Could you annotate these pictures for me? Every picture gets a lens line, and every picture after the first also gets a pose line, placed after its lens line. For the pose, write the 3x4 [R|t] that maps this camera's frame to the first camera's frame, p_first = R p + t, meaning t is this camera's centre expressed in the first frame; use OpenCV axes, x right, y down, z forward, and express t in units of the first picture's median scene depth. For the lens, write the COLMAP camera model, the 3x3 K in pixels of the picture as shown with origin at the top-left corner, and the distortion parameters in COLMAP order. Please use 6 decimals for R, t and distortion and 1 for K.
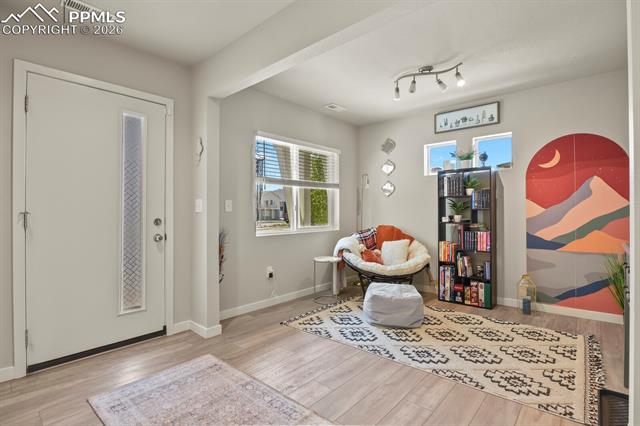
lens RADIAL K [[313.0, 0, 322.9], [0, 313.0, 213.4], [0, 0, 1]] dist [-0.000639, -0.004985]
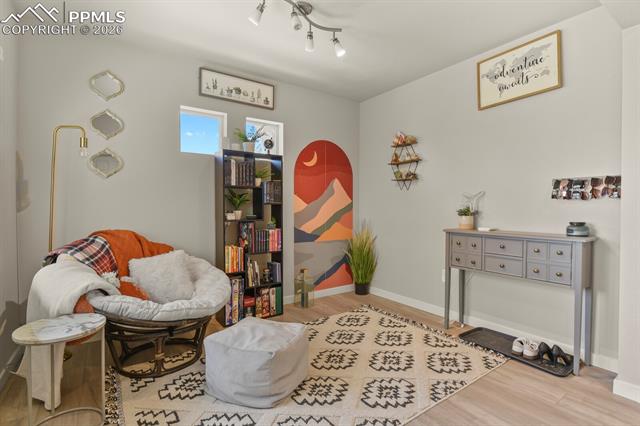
lens RADIAL K [[313.0, 0, 322.9], [0, 313.0, 213.4], [0, 0, 1]] dist [-0.000639, -0.004985]
pose [[0.230100, -0.012402, 0.973088, -0.322229], [-0.003175, 0.999904, 0.013495, 0.001859], [-0.973162, -0.006195, 0.230038, 0.696301]]
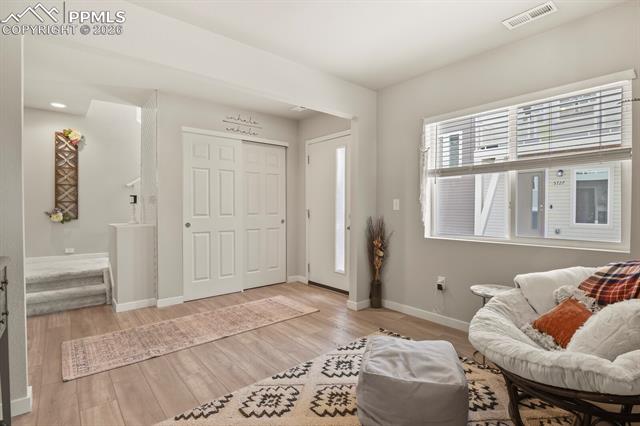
lens RADIAL K [[313.0, 0, 322.9], [0, 313.0, 213.4], [0, 0, 1]] dist [-0.000639, -0.004985]
pose [[-0.151905, 0.018623, -0.988220, 0.742651], [0.000877, 0.999825, 0.018707, -0.013994], [0.988395, 0.001975, -0.151894, 0.880419]]
